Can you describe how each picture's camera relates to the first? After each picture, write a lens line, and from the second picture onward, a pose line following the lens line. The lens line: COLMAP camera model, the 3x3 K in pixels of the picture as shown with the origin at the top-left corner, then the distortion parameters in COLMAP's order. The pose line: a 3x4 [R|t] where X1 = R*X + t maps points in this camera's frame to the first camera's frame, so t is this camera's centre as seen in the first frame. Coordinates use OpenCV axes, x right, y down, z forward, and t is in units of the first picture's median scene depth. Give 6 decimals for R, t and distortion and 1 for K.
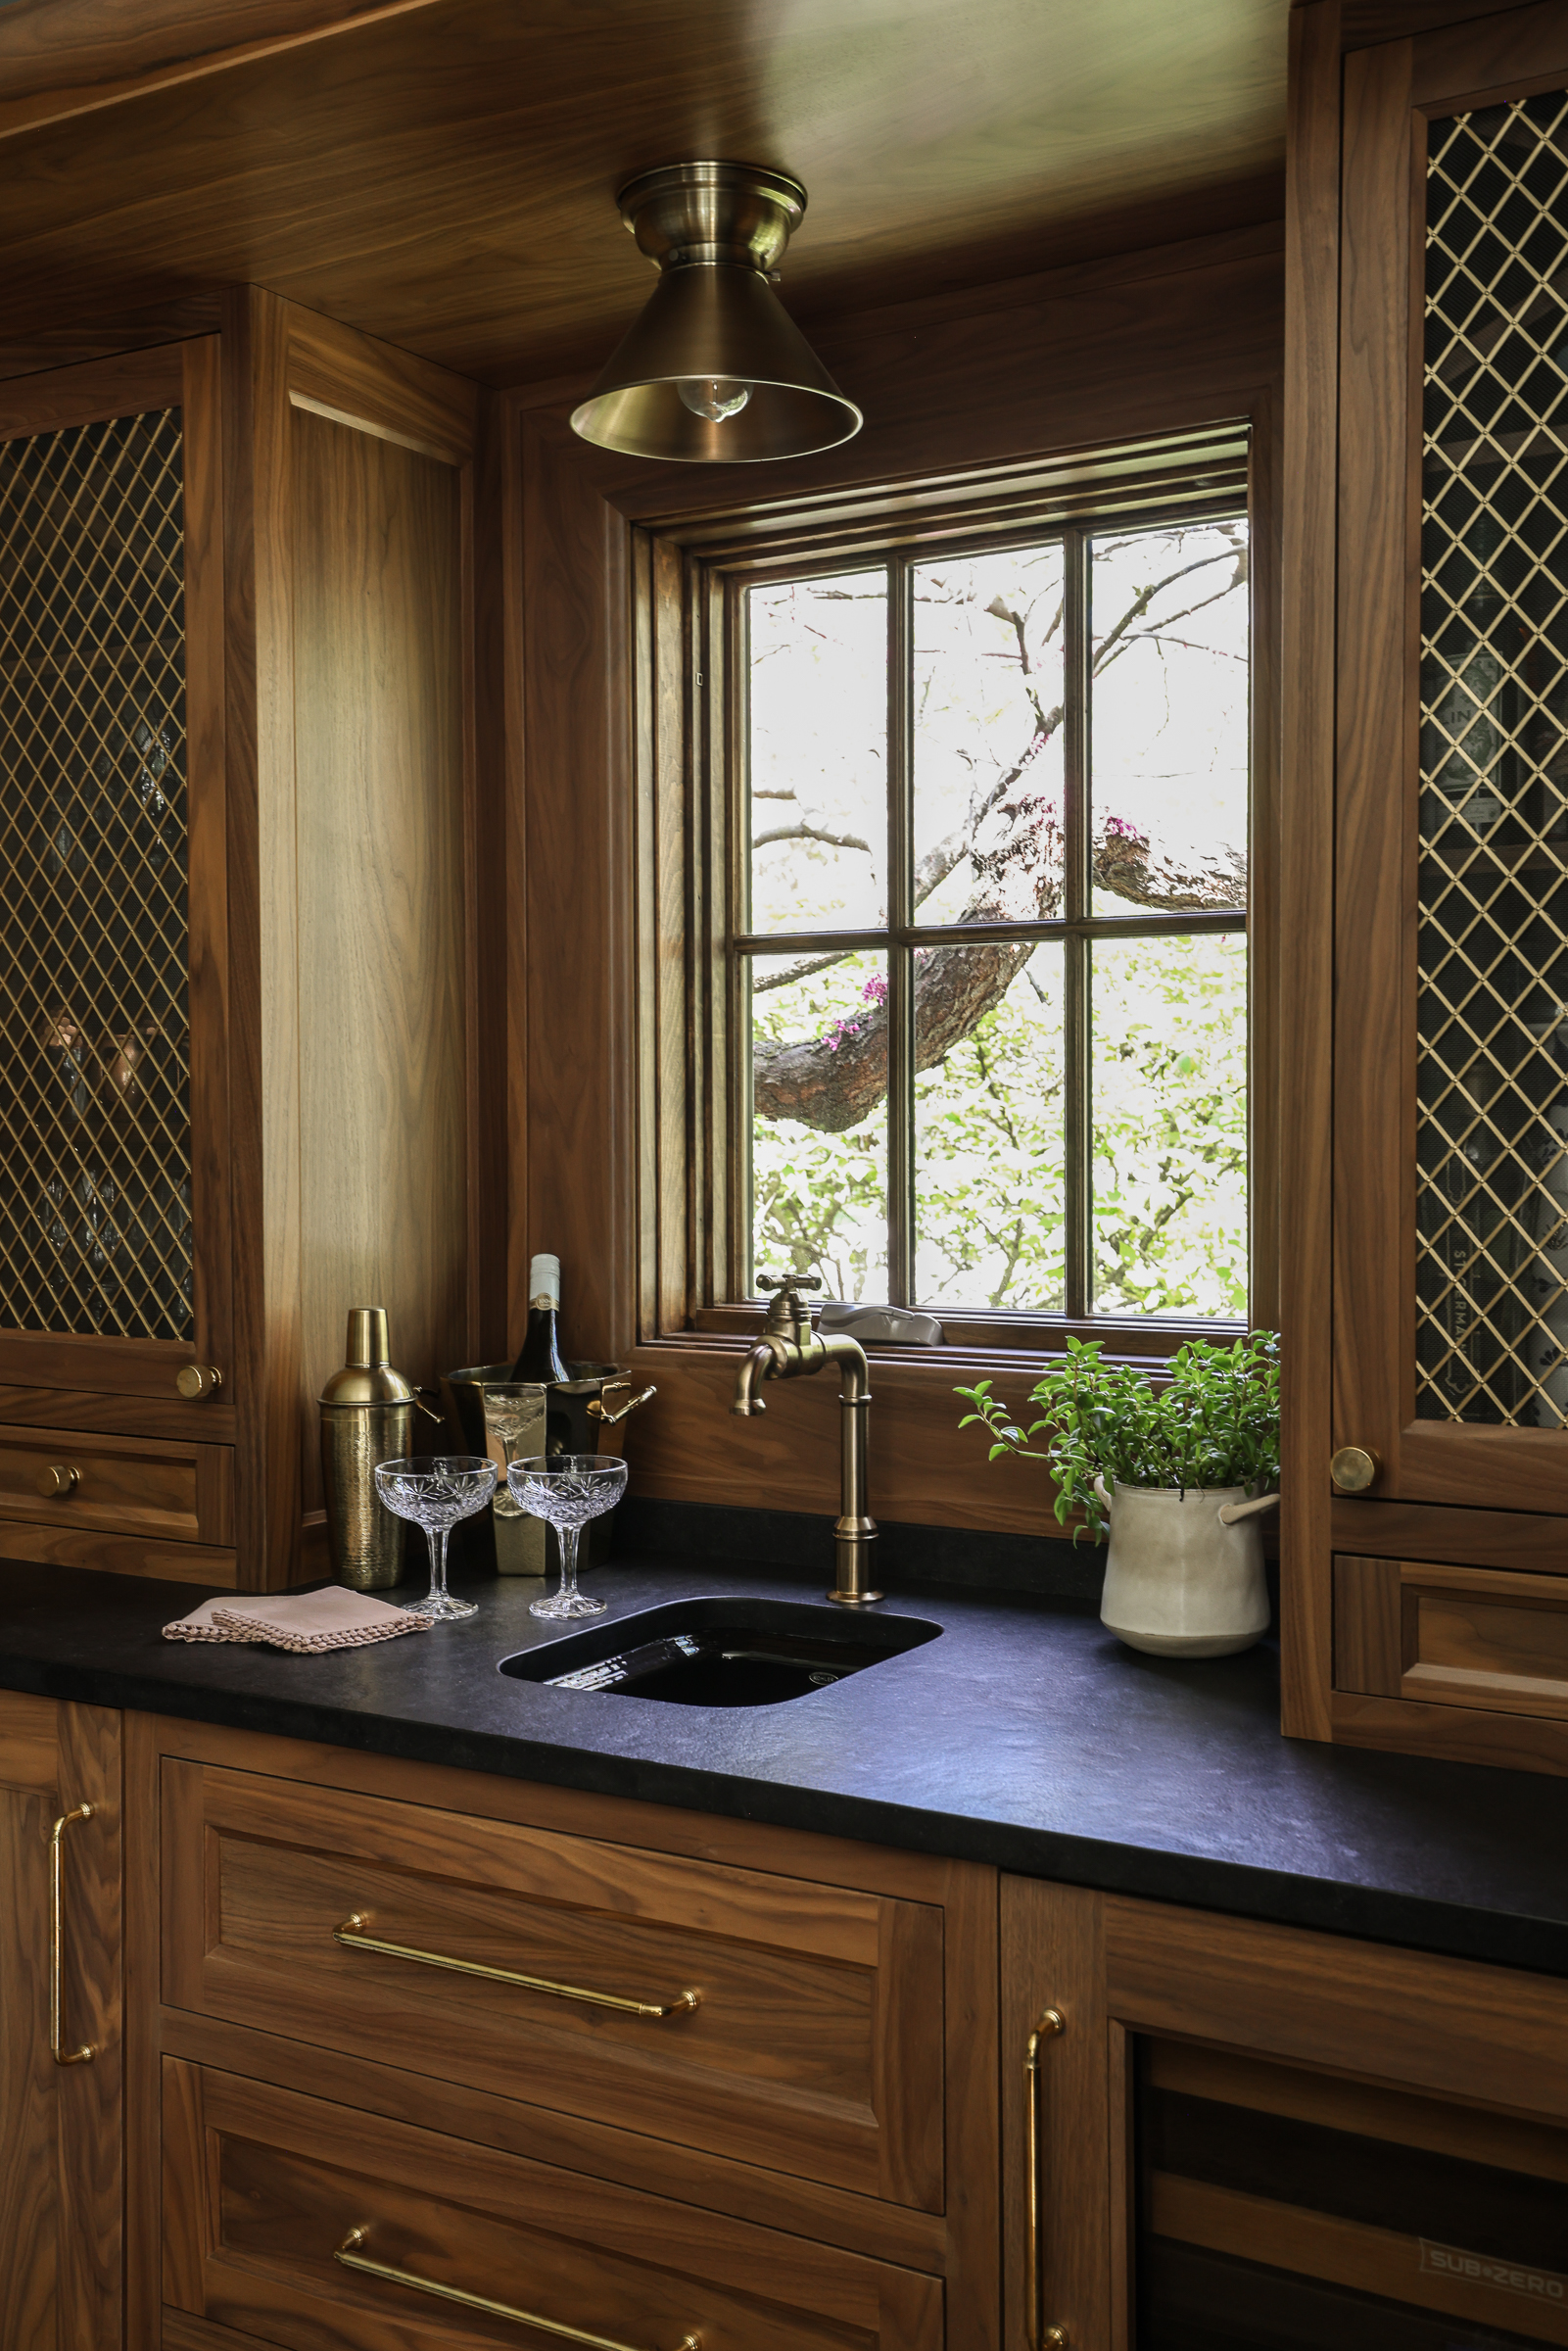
lens RADIAL K [[2325.6, 0, 708.1], [0, 2325.6, 1165.1], [0, 0, 1]] dist [0.009728, 0.099149]
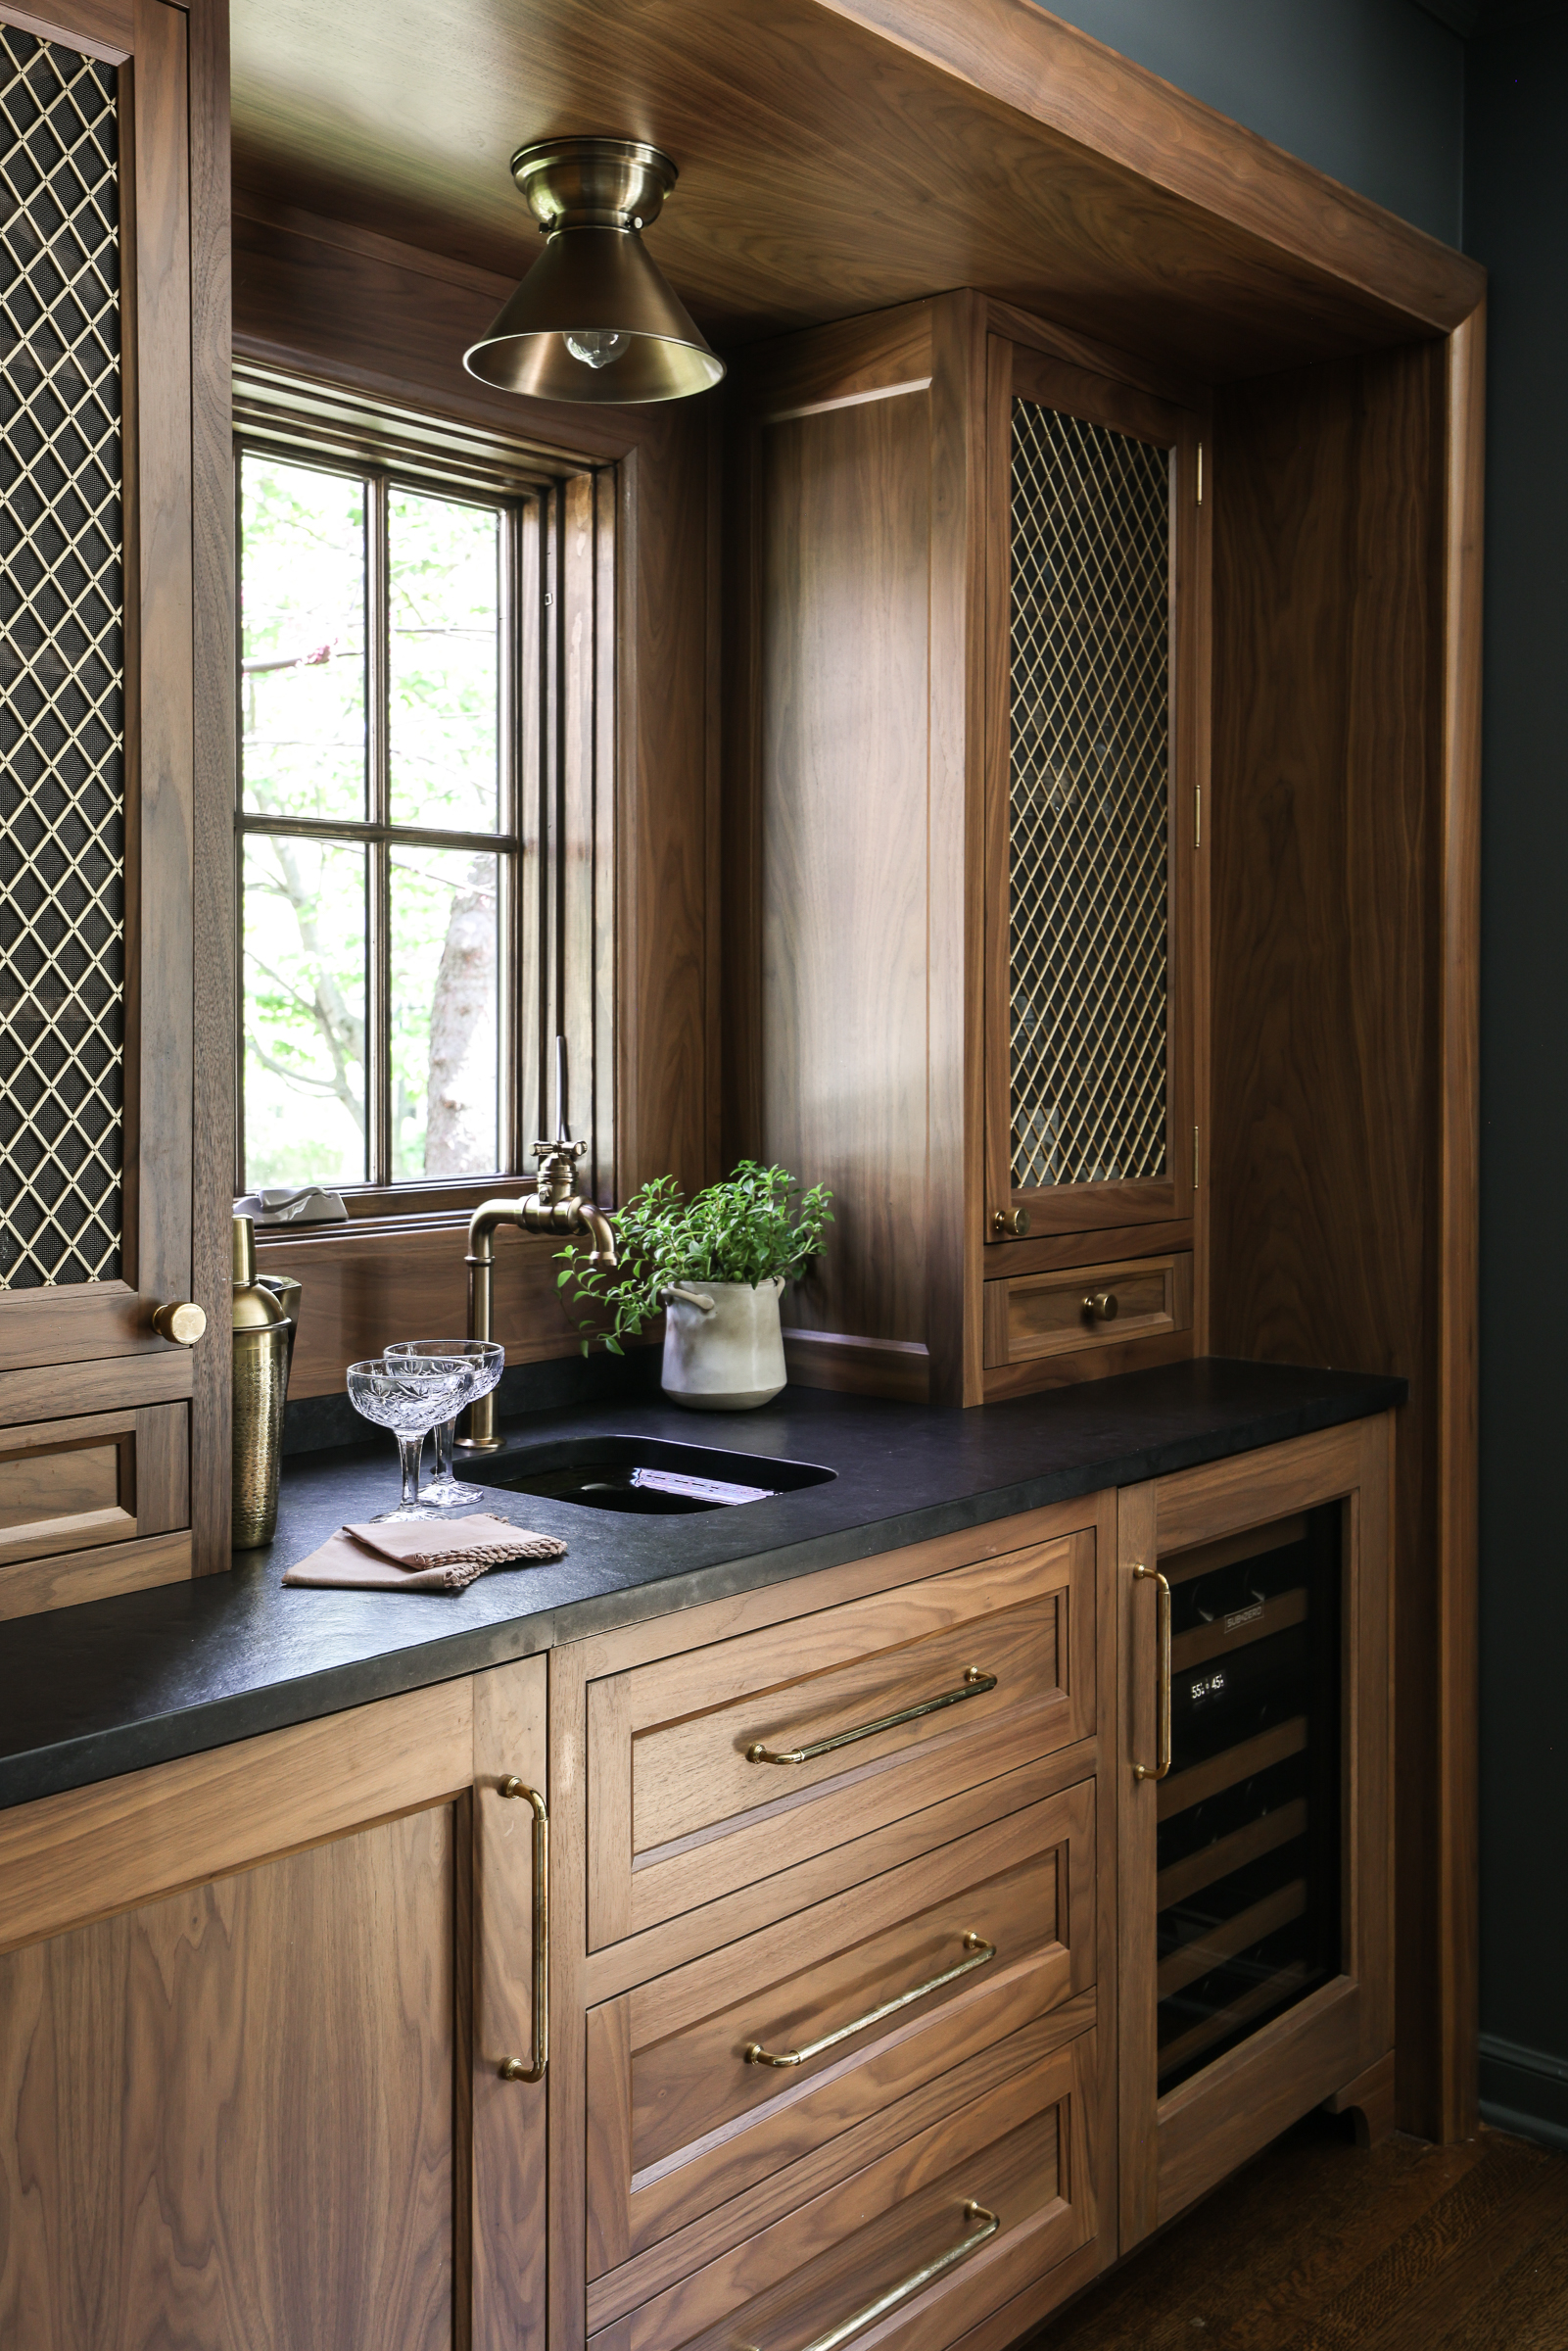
lens RADIAL K [[2322.9, 0, 789.1], [0, 2322.9, 1074.8], [0, 0, 1]] dist [0.006306, 0.095588]
pose [[0.139011, -0.019671, 0.990095, -1.042785], [0.020743, 0.999641, 0.016948, -0.000853], [-0.990074, 0.018182, 0.139369, 0.736283]]
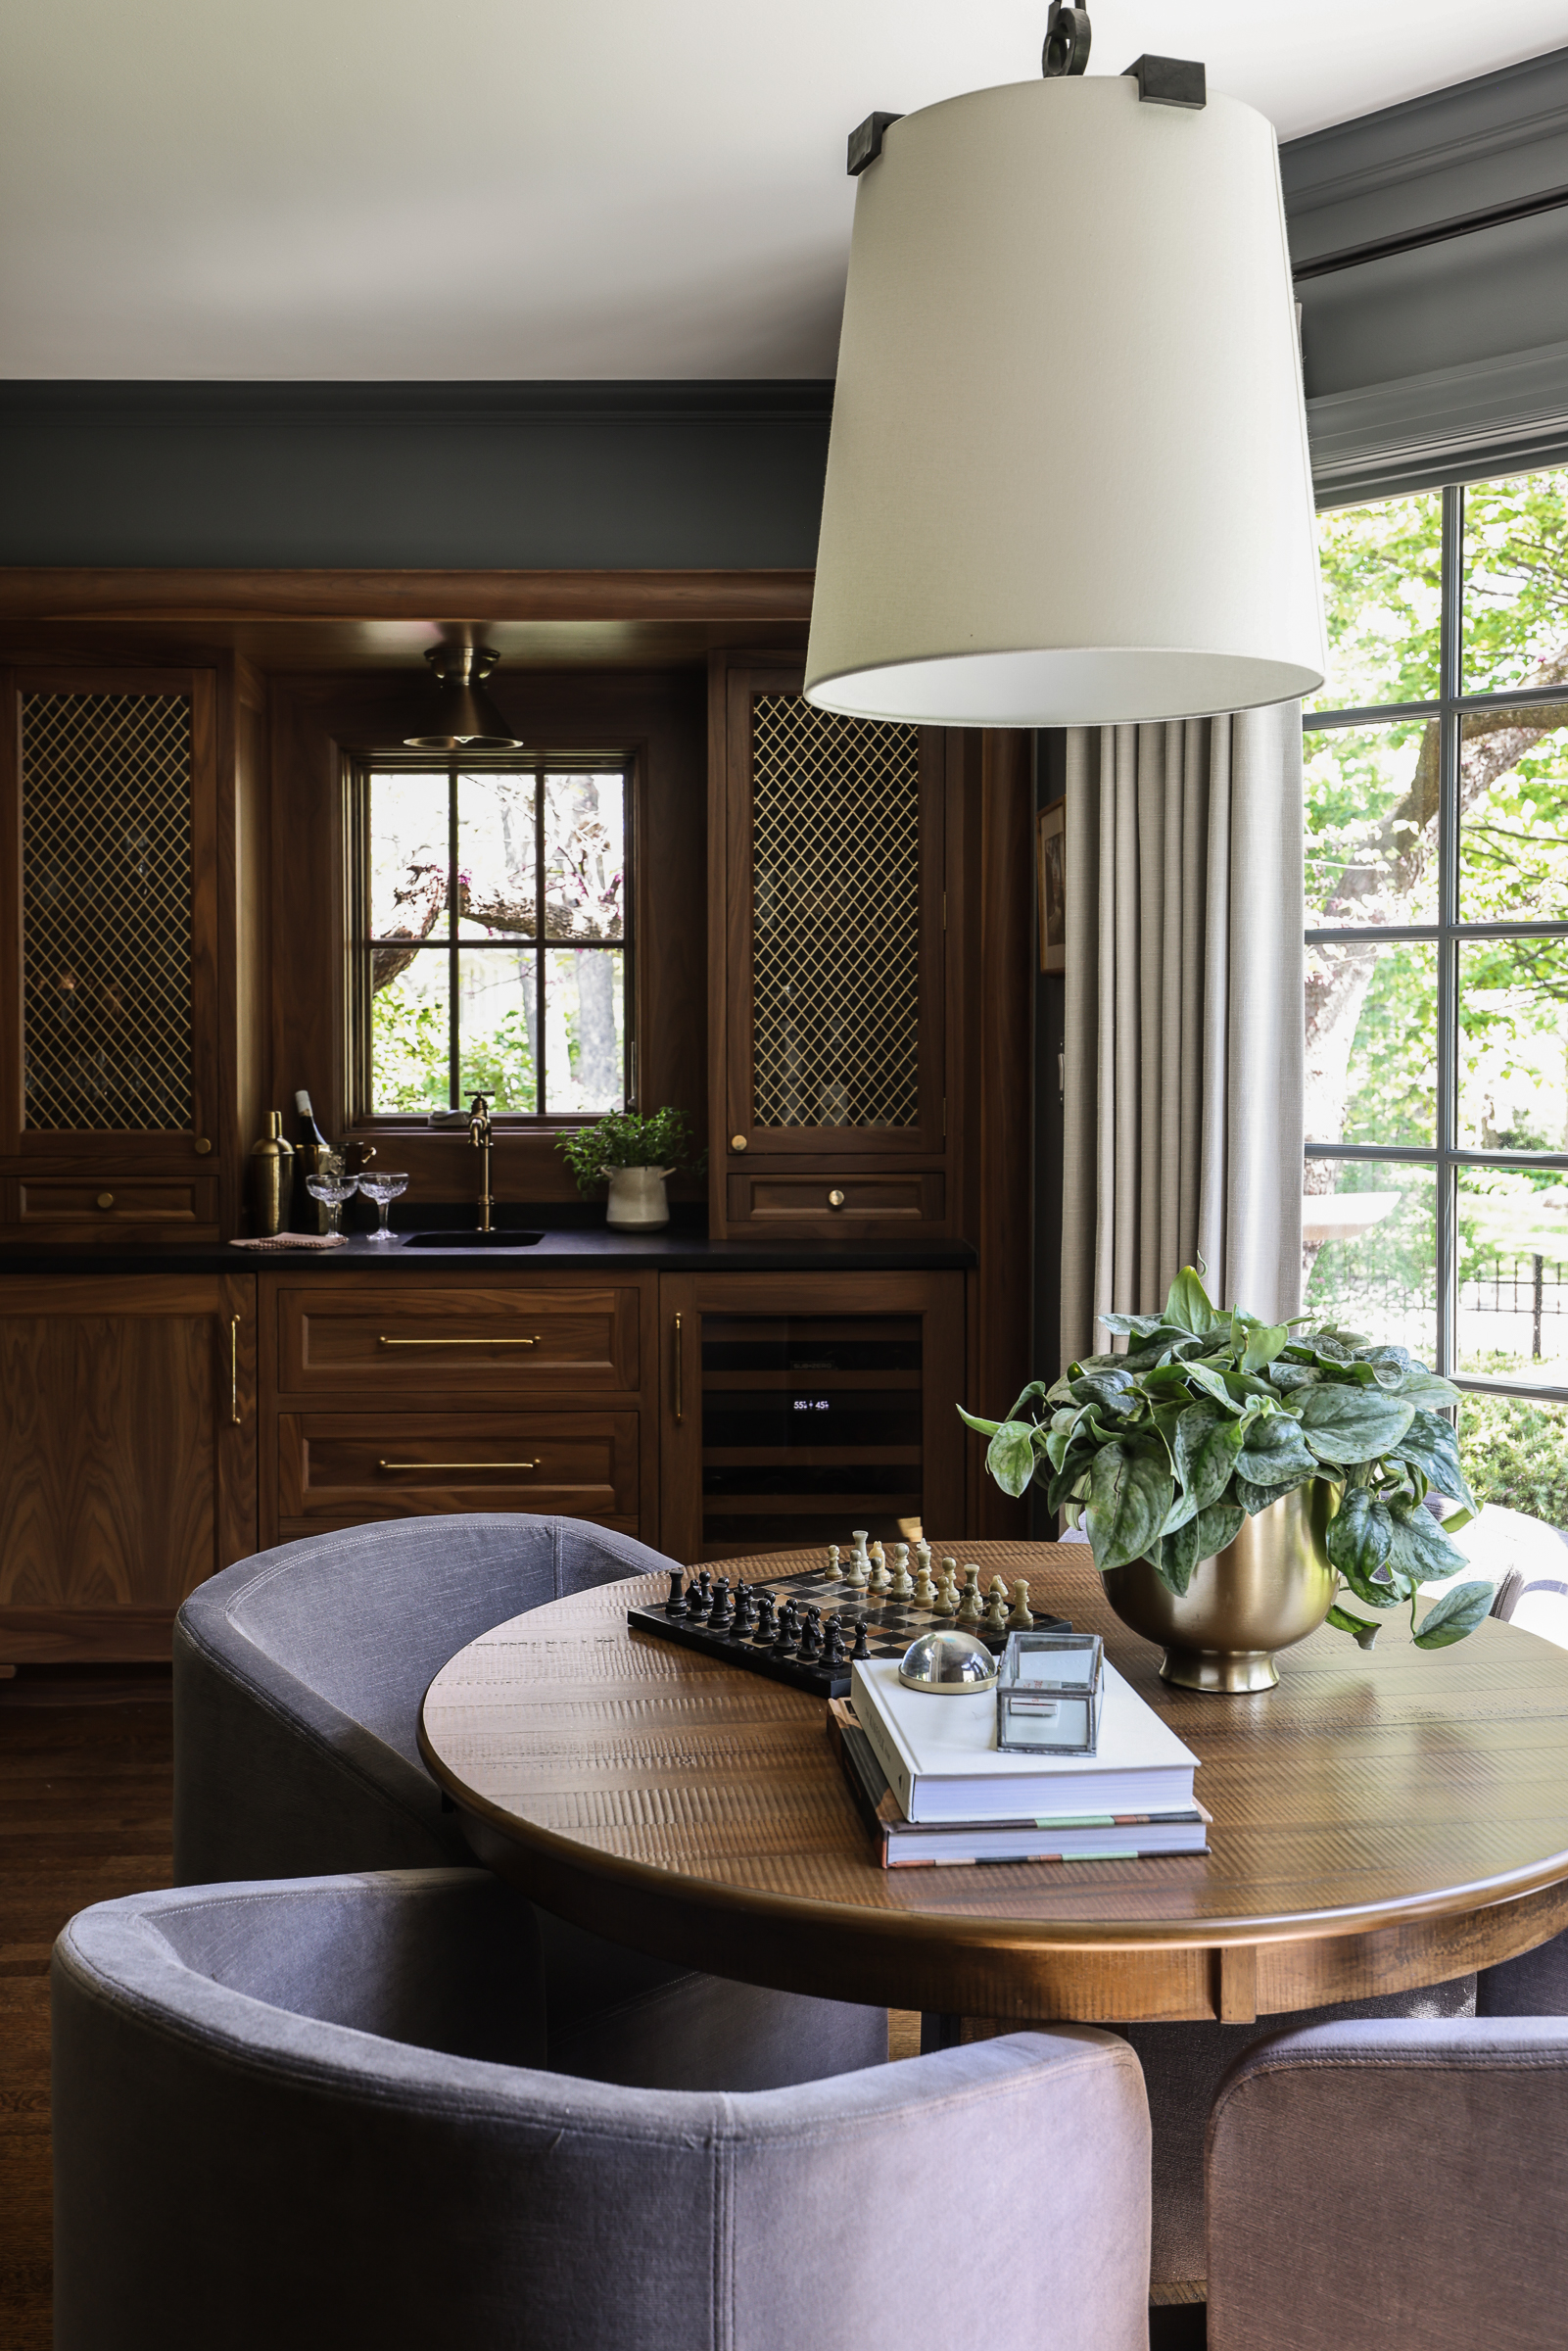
lens RADIAL K [[2322.9, 0, 789.1], [0, 2322.9, 1074.8], [0, 0, 1]] dist [0.006306, 0.095588]
pose [[0.831122, -0.008084, 0.556032, -1.043804], [0.010680, 0.999942, -0.001426, 0.037957], [-0.555988, 0.007123, 0.831160, -1.188284]]
